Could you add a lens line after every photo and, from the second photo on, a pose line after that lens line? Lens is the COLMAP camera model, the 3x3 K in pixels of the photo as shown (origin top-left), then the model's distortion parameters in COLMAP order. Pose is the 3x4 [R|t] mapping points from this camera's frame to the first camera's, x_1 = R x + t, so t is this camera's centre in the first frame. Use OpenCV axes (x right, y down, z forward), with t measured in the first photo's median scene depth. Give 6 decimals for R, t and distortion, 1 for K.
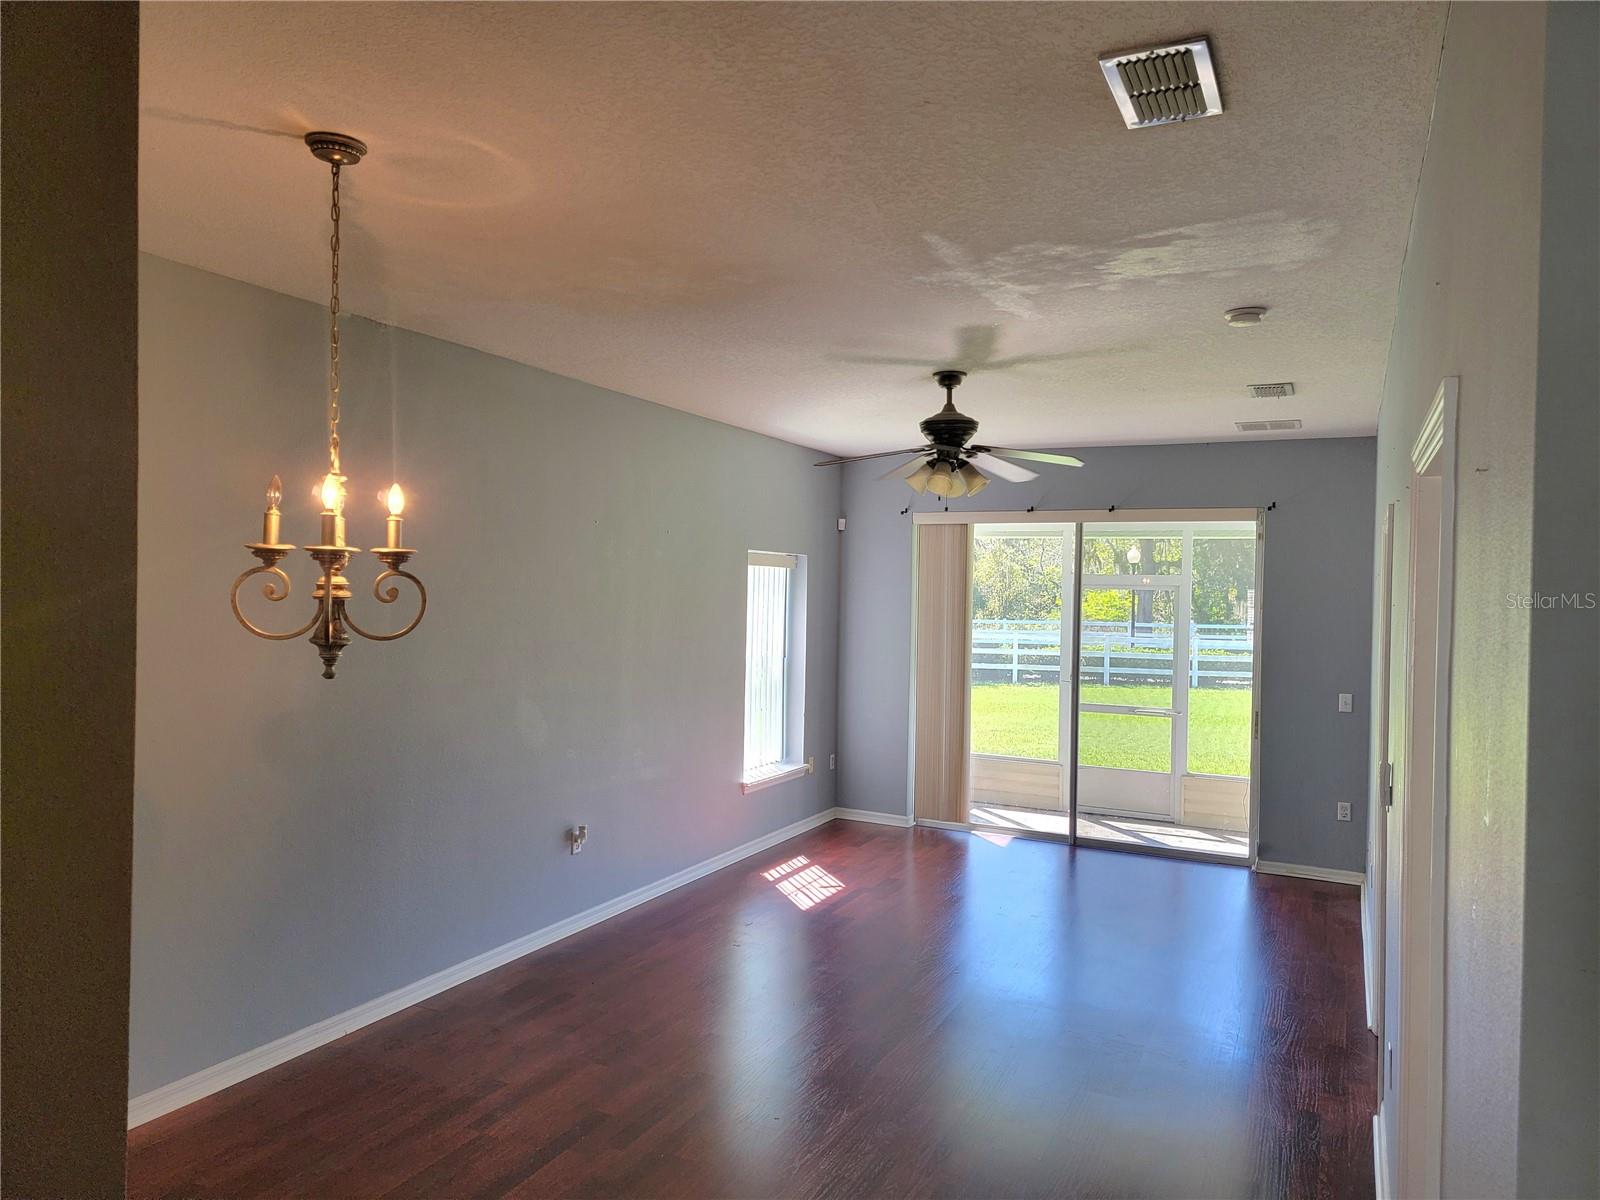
lens RADIAL K [[1114.8, 0, 796.7], [0, 1114.8, 604.1], [0, 0, 1]] dist [0.024803, -0.013050]
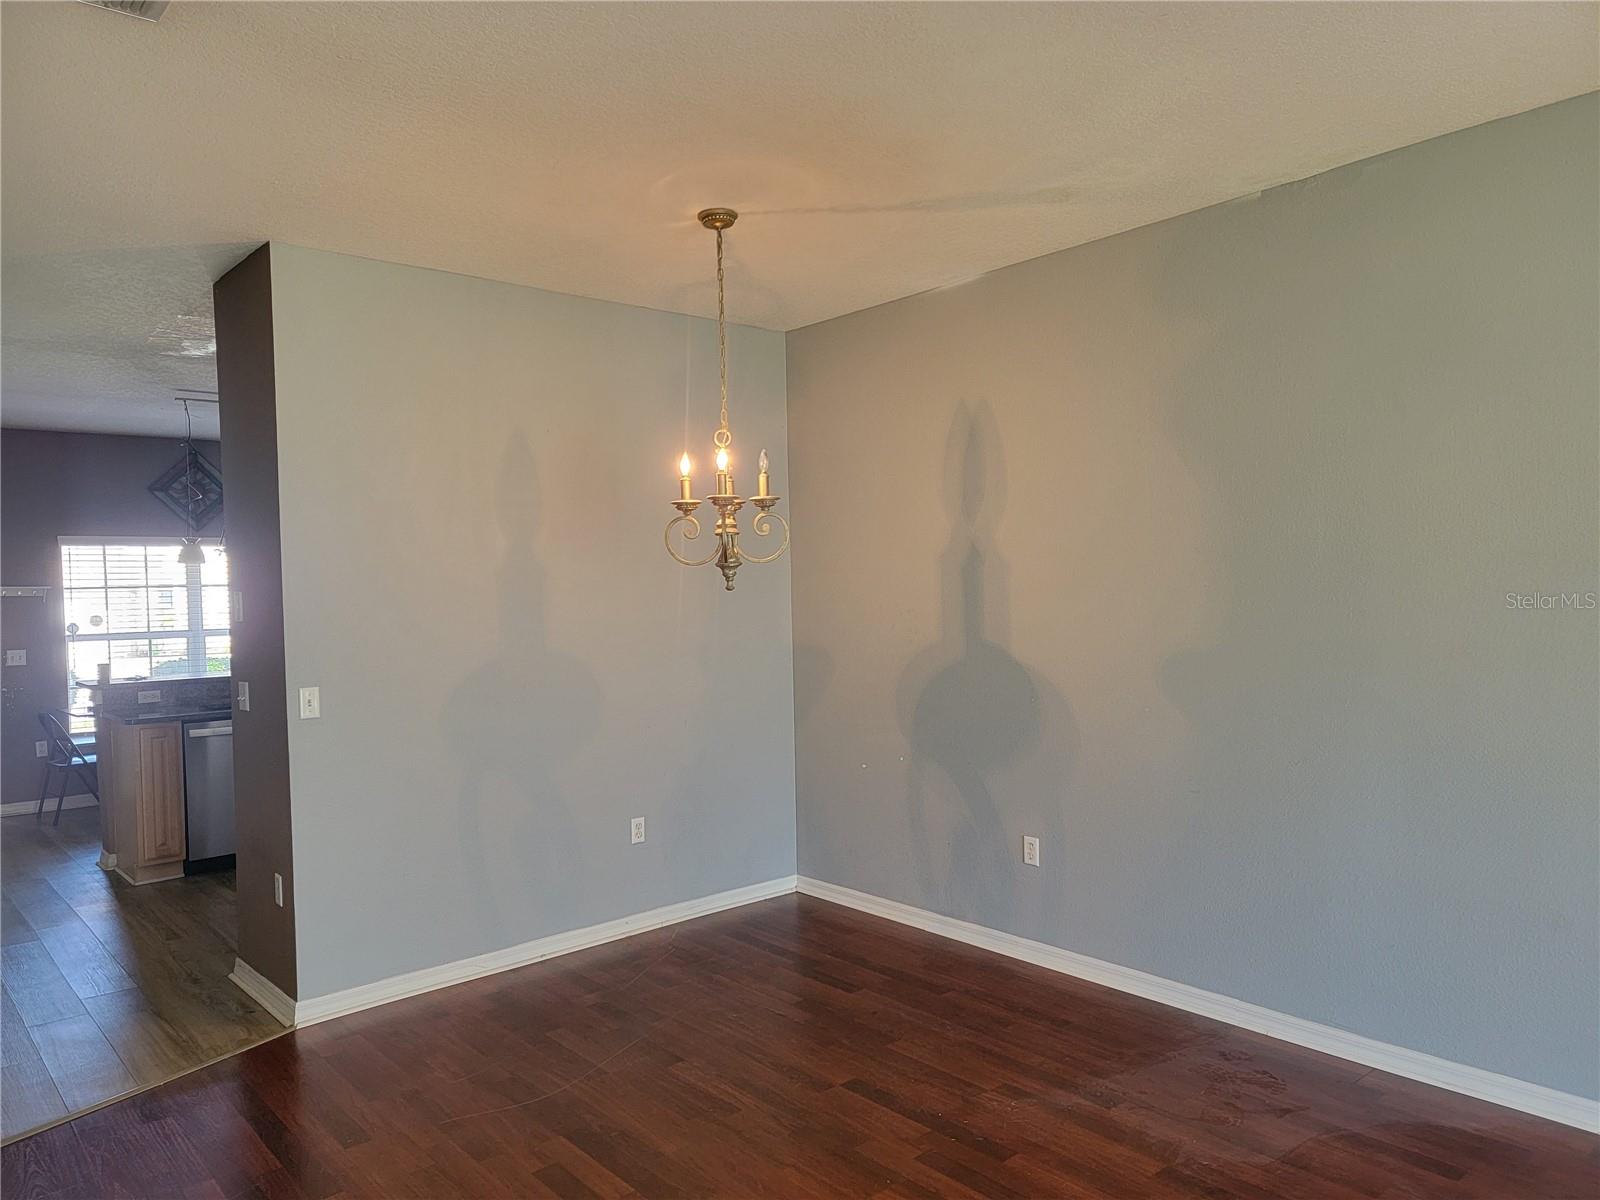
lens RADIAL K [[1114.8, 0, 791.6], [0, 1114.8, 590.3], [0, 0, 1]] dist [0.024803, -0.013050]
pose [[-0.350620, 0.025194, -0.936179, 0.854335], [-0.005353, 0.999568, 0.028905, 0.023622], [0.936502, 0.015146, -0.350334, 1.511156]]
